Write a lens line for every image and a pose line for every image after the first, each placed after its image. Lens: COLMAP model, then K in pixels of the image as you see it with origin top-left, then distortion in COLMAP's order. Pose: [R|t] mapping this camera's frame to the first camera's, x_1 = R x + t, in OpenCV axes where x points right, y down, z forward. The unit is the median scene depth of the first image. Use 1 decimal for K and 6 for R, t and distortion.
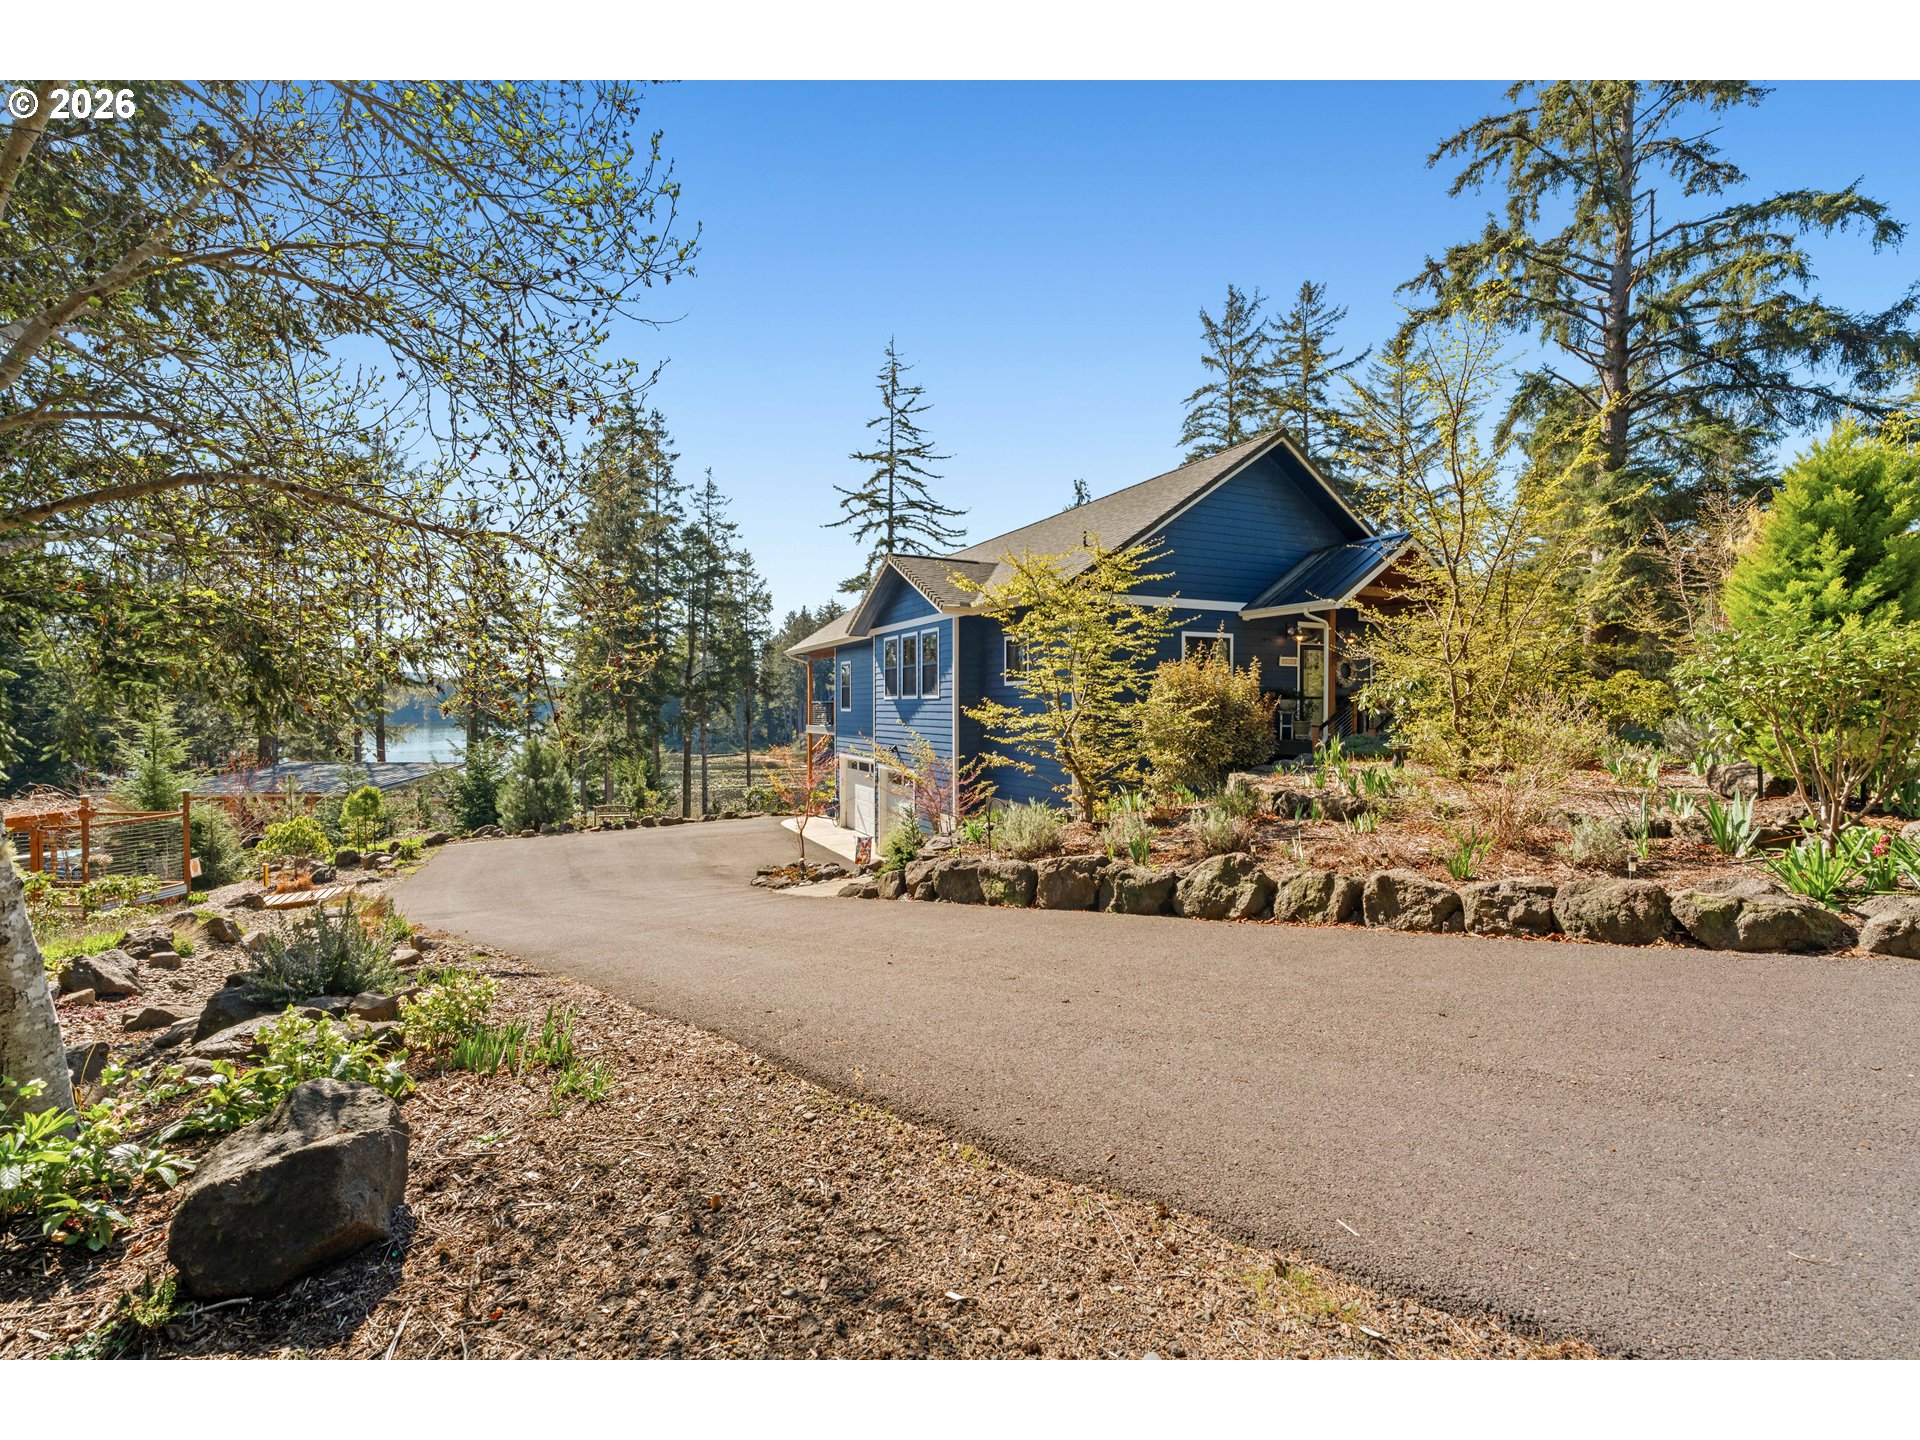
lens RADIAL K [[906.2, 0, 950.4], [0, 906.2, 716.6], [0, 0, 1]] dist [-0.010183, 0.000567]
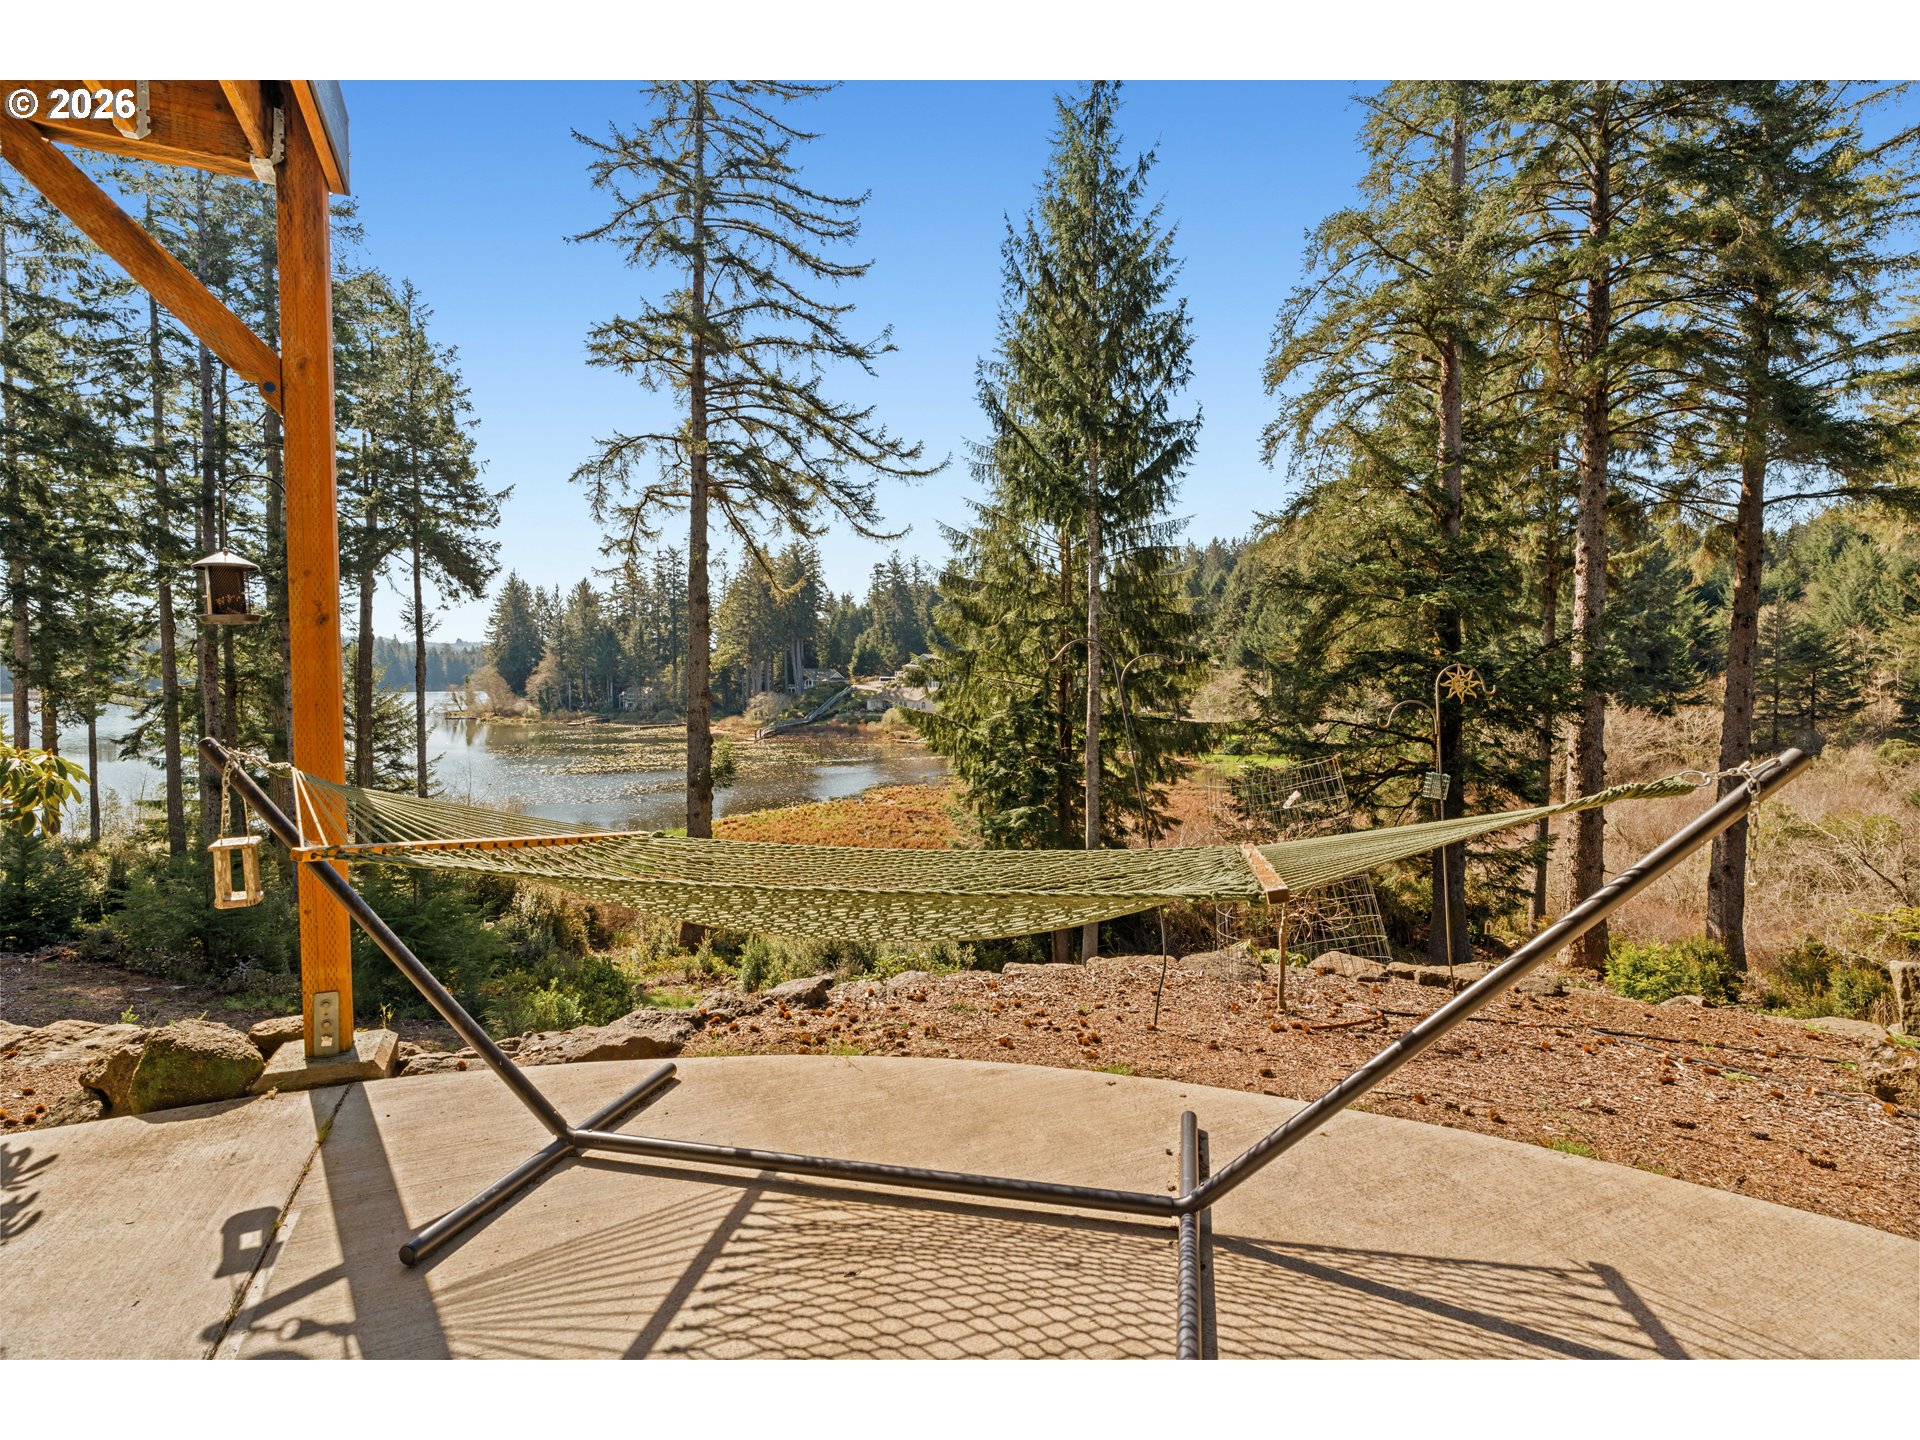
lens RADIAL K [[948.2, 0, 954.4], [0, 948.2, 716.2], [0, 0, 1]] dist [-0.003183, 0.000351]
pose [[0.999974, -0.003093, 0.006472, 0.064281], [0.002902, 0.999569, 0.029214, 0.033342], [-0.006560, -0.029194, 0.999552, 0.491903]]
